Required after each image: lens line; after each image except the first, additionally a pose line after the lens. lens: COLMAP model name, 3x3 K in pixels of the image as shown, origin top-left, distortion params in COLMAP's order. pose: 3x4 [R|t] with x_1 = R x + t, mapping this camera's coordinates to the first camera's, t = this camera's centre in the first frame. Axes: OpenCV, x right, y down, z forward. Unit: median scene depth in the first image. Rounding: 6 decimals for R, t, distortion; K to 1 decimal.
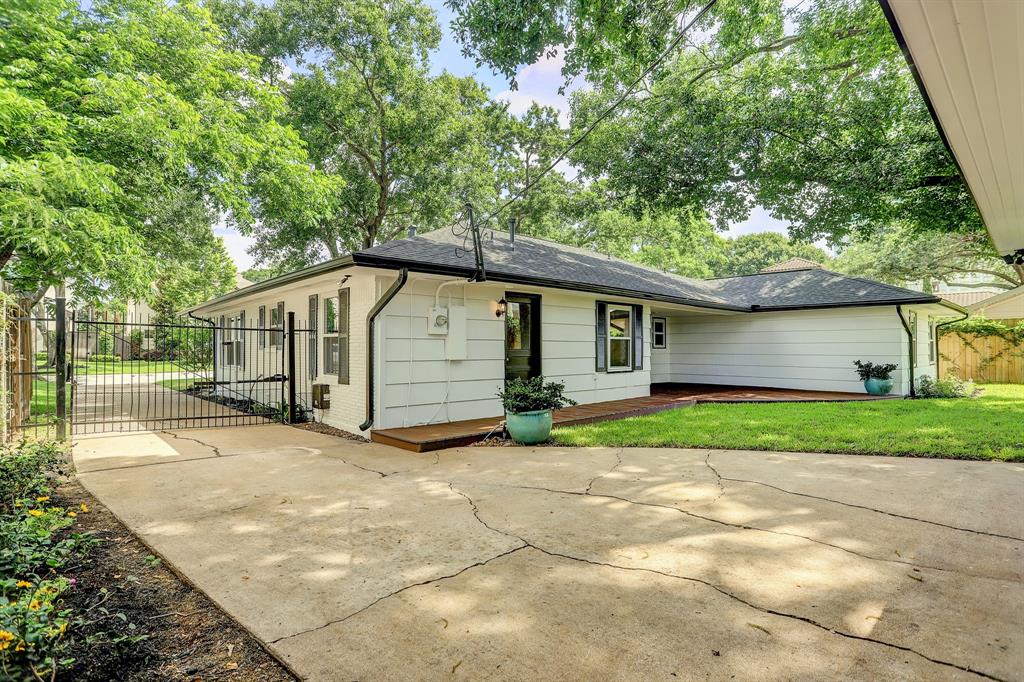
lens RADIAL K [[503.1, 0, 512.2], [0, 503.1, 342.8], [0, 0, 1]] dist [-0.000040, 0.000077]
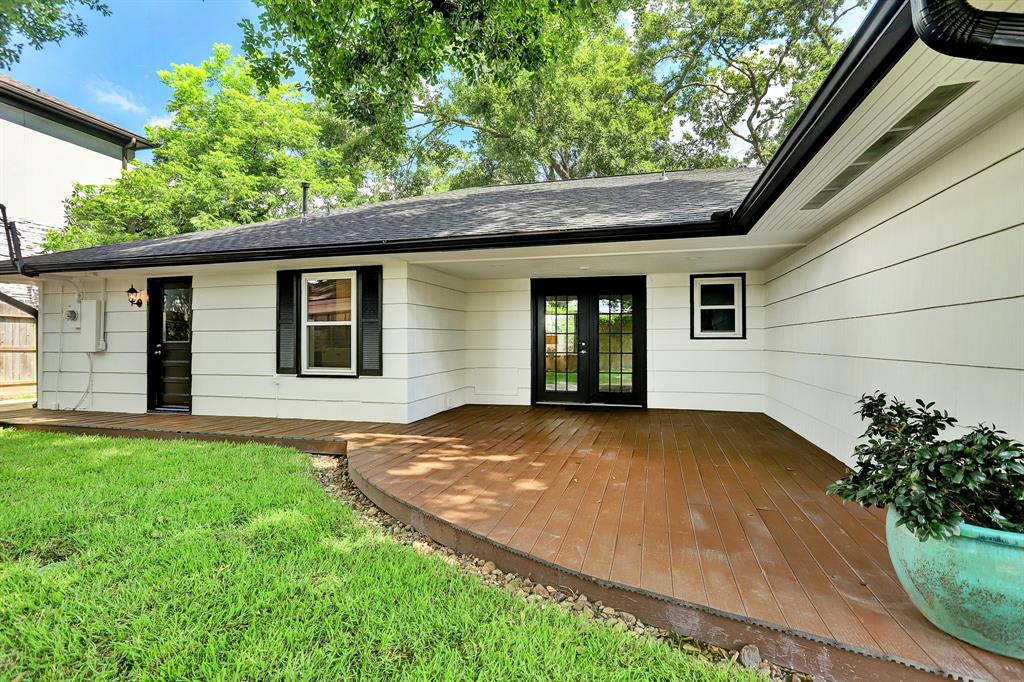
lens RADIAL K [[503.1, 0, 511.7], [0, 503.1, 336.0], [0, 0, 1]] dist [-0.000040, 0.000077]
pose [[0.512904, -0.007923, -0.858409, 0.907155], [0.011240, 0.999934, -0.002514, 0.011431], [0.858372, -0.008359, 0.512959, 0.888385]]
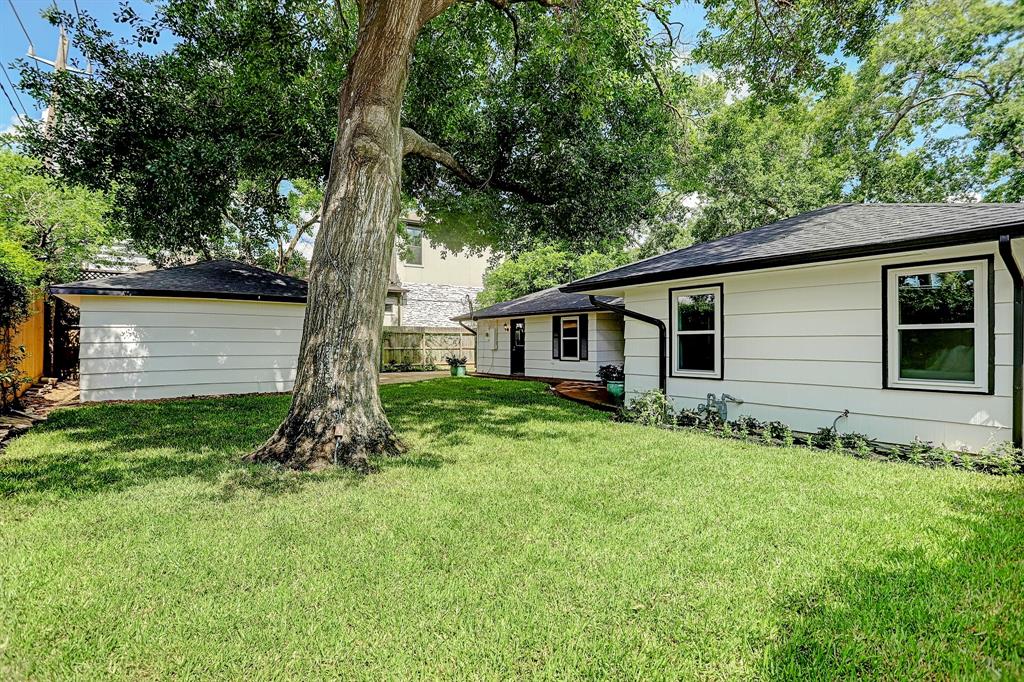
lens RADIAL K [[503.1, 0, 511.7], [0, 503.1, 341.4], [0, 0, 1]] dist [-0.000040, 0.000077]
pose [[-0.119966, -0.006549, -0.992756, 1.778810], [0.003515, 0.999969, -0.007021, 0.010694], [0.992772, -0.004331, -0.119939, 1.027520]]
